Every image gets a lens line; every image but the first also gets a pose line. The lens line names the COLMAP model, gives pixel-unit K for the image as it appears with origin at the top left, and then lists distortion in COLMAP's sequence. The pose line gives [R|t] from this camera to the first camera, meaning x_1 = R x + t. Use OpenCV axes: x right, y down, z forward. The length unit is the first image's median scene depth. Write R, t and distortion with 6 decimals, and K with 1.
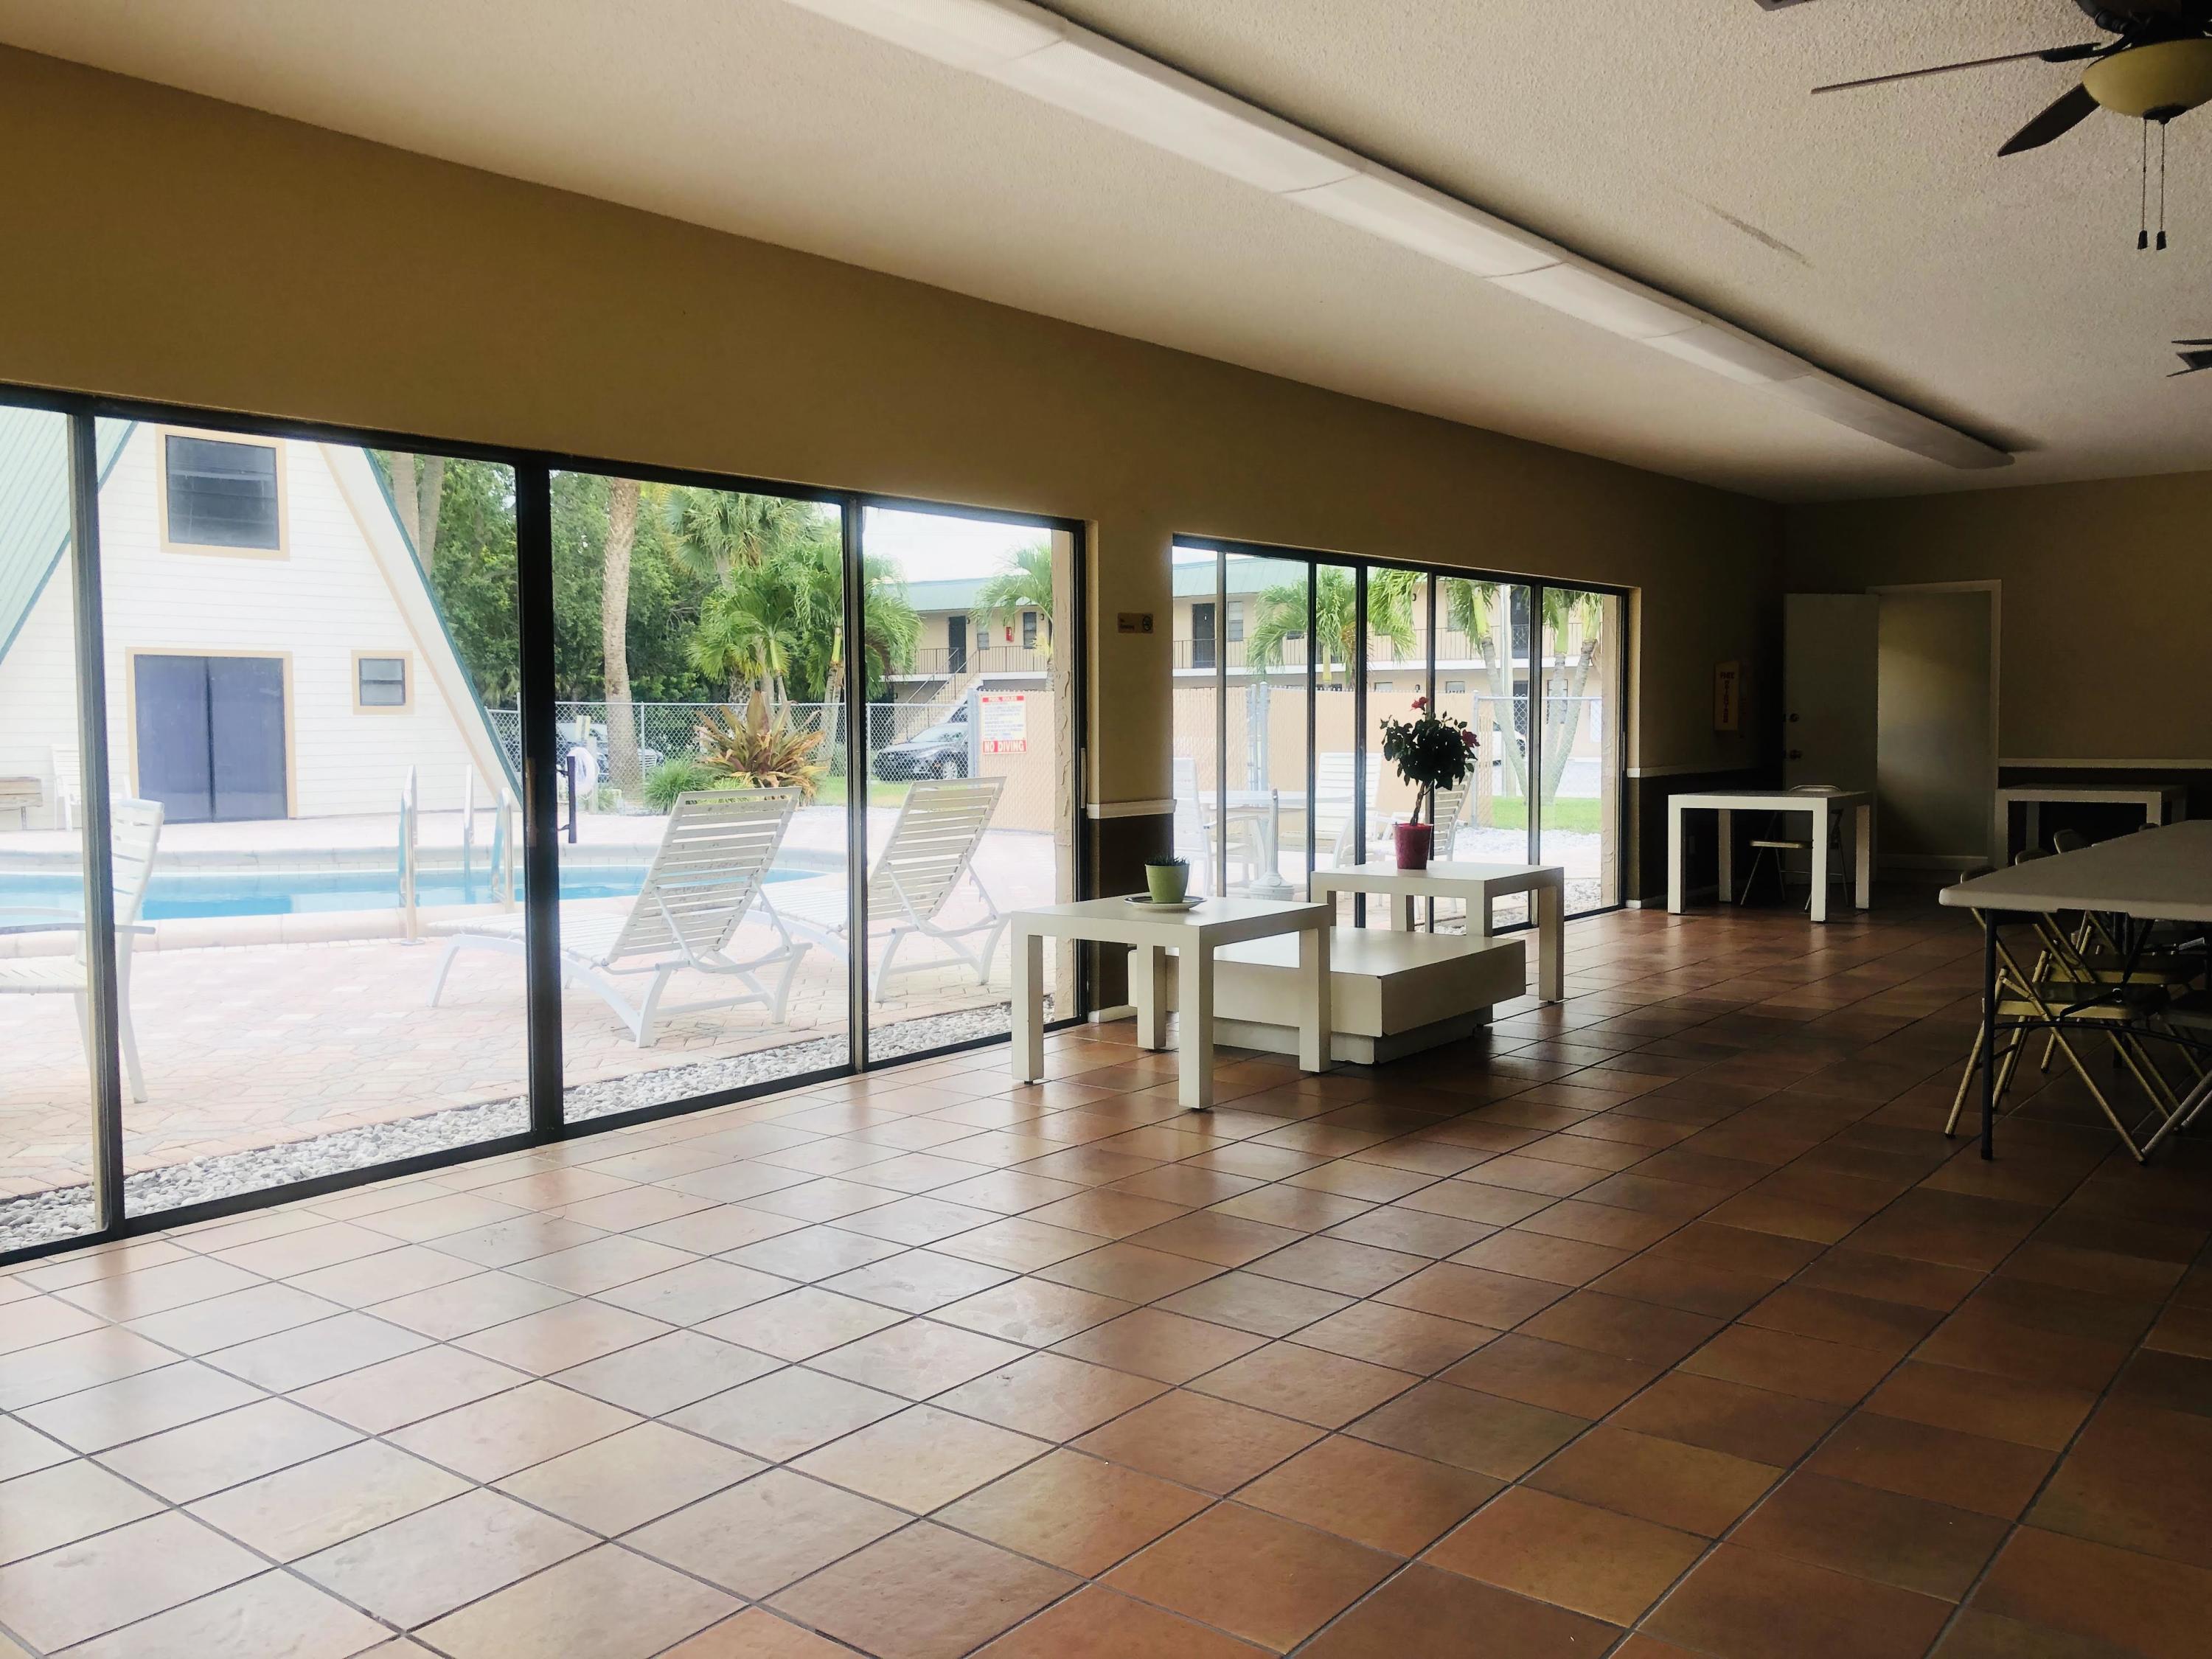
lens RADIAL K [[1805.2, 0, 1106.0], [0, 1805.2, 829.5], [0, 0, 1]] dist [0.004195, -0.003321]
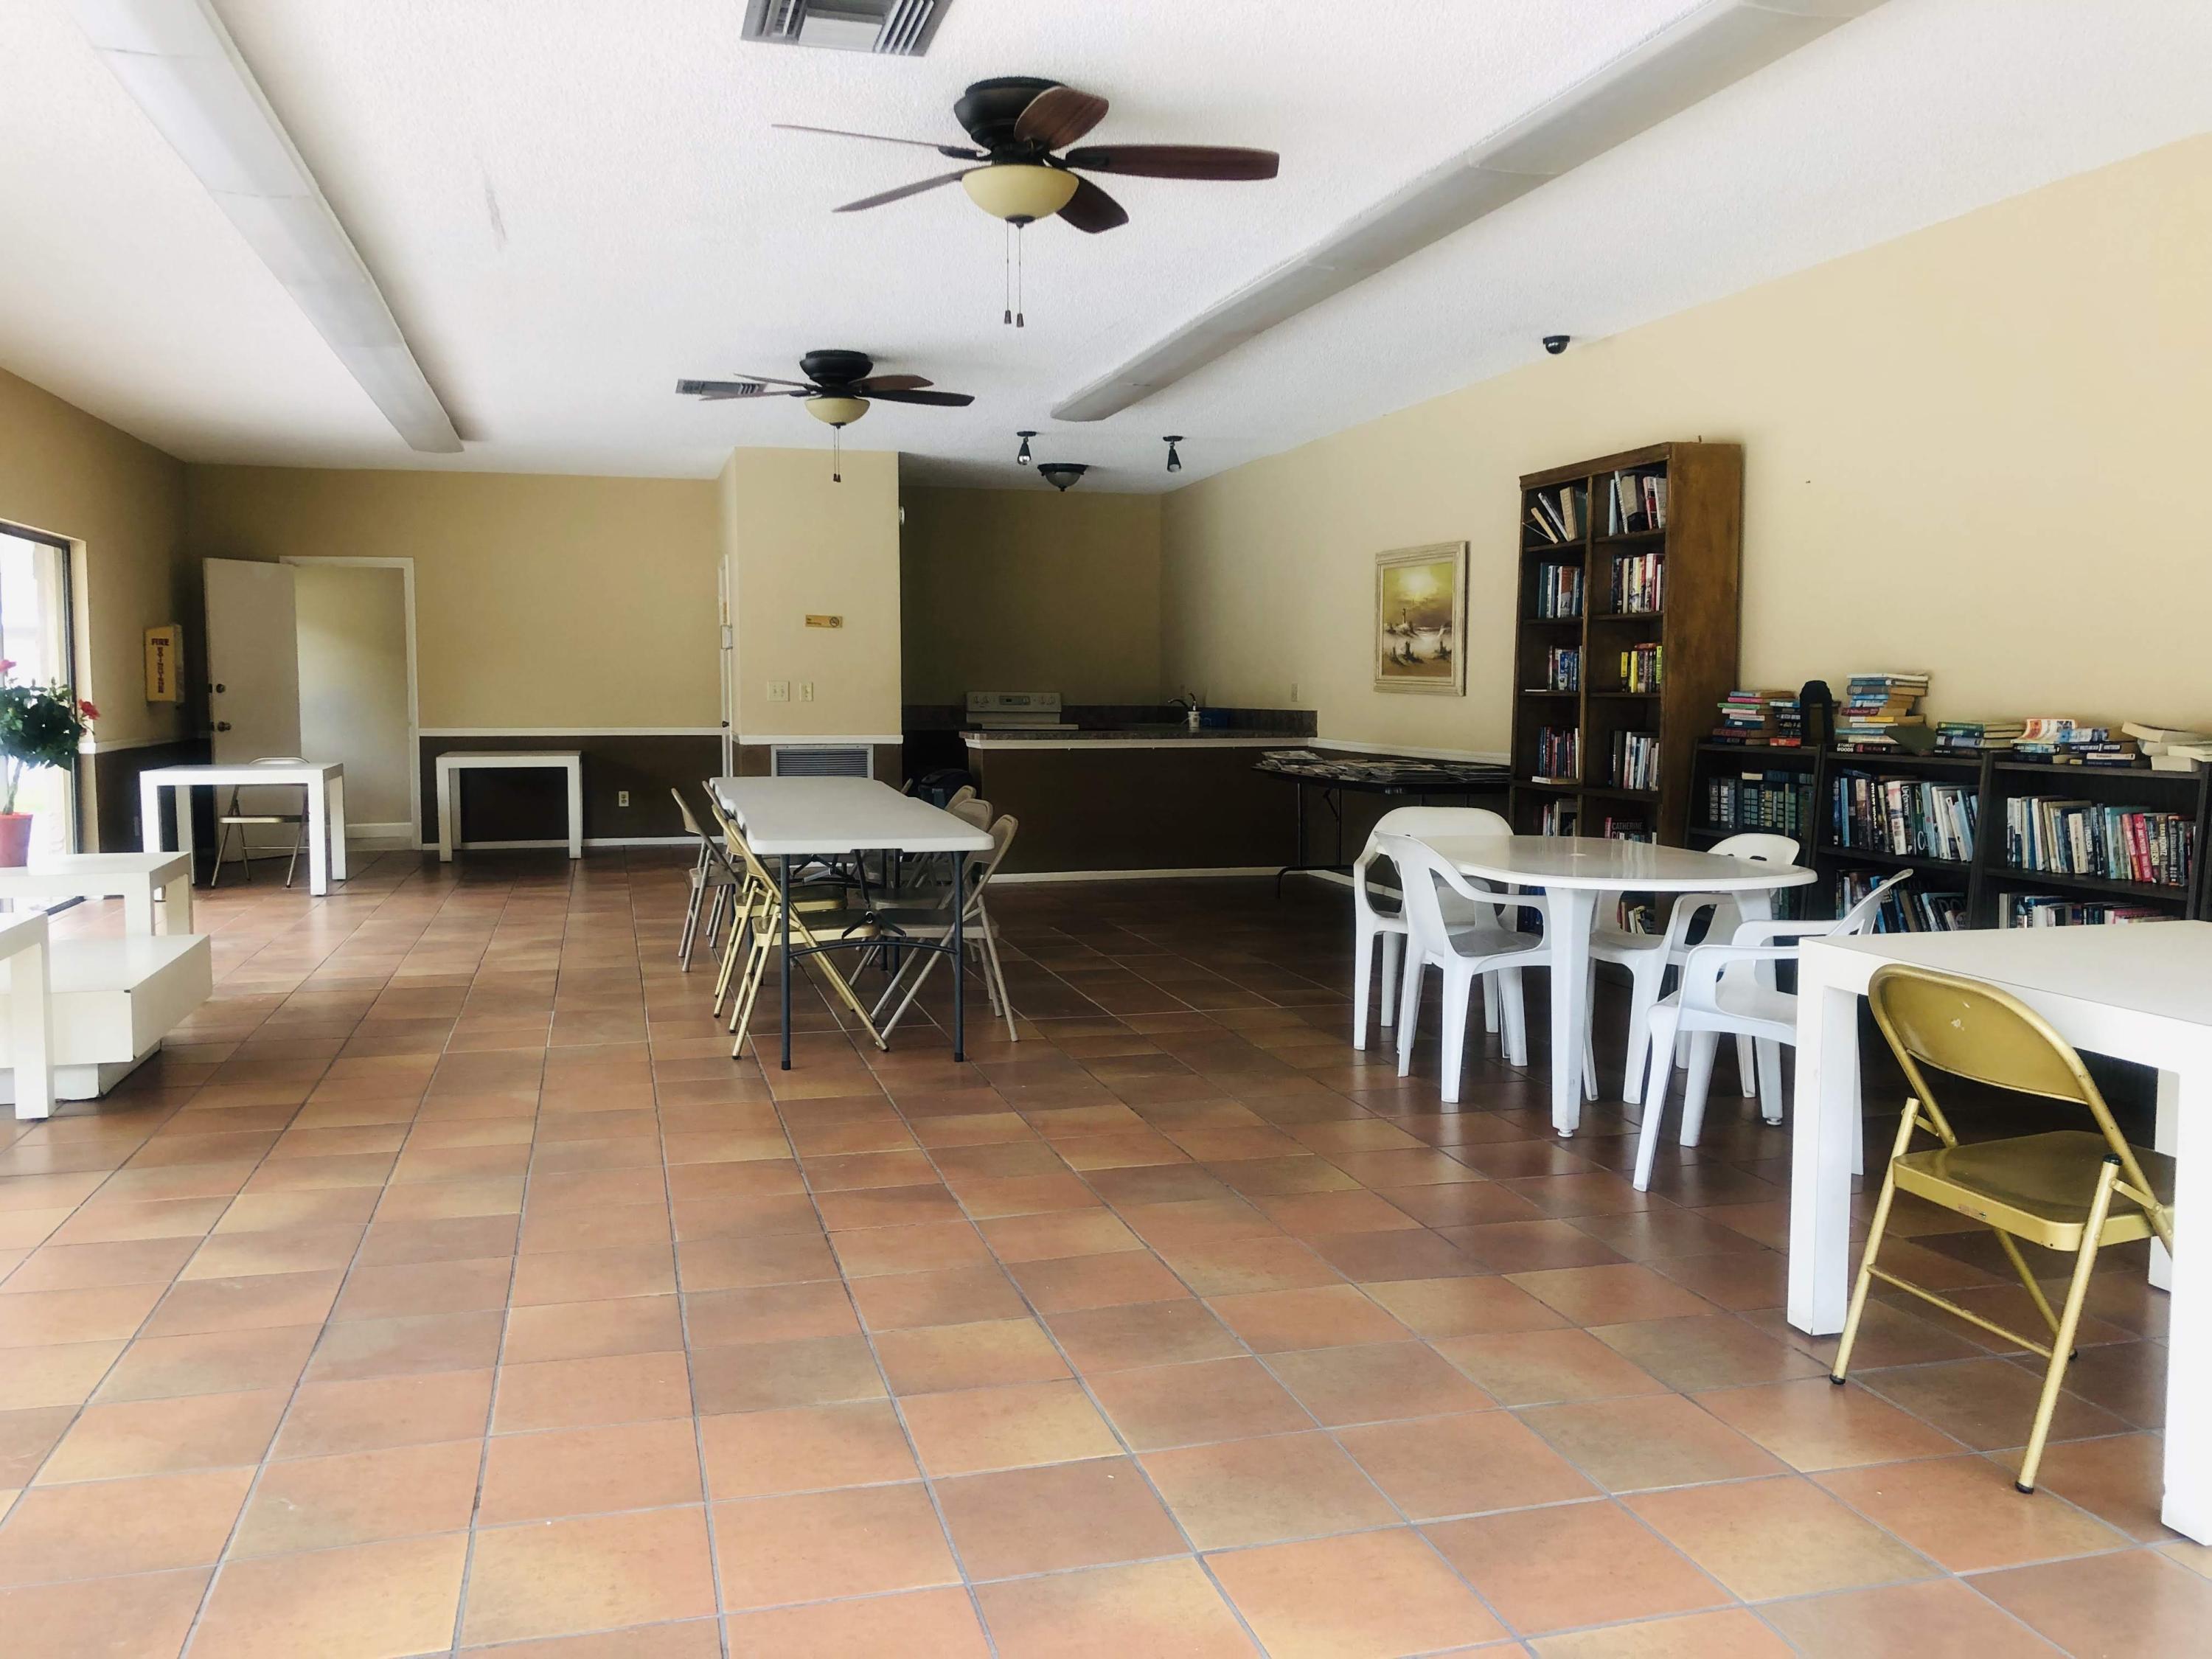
lens RADIAL K [[1796.9, 0, 1106.0], [0, 1796.9, 829.5], [0, 0, 1]] dist [0.014866, 0.010429]
pose [[0.583777, -0.057578, 0.809870, -0.261765], [0.044570, 0.998251, 0.038843, -0.006567], [-0.810690, 0.013420, 0.585322, 0.122738]]
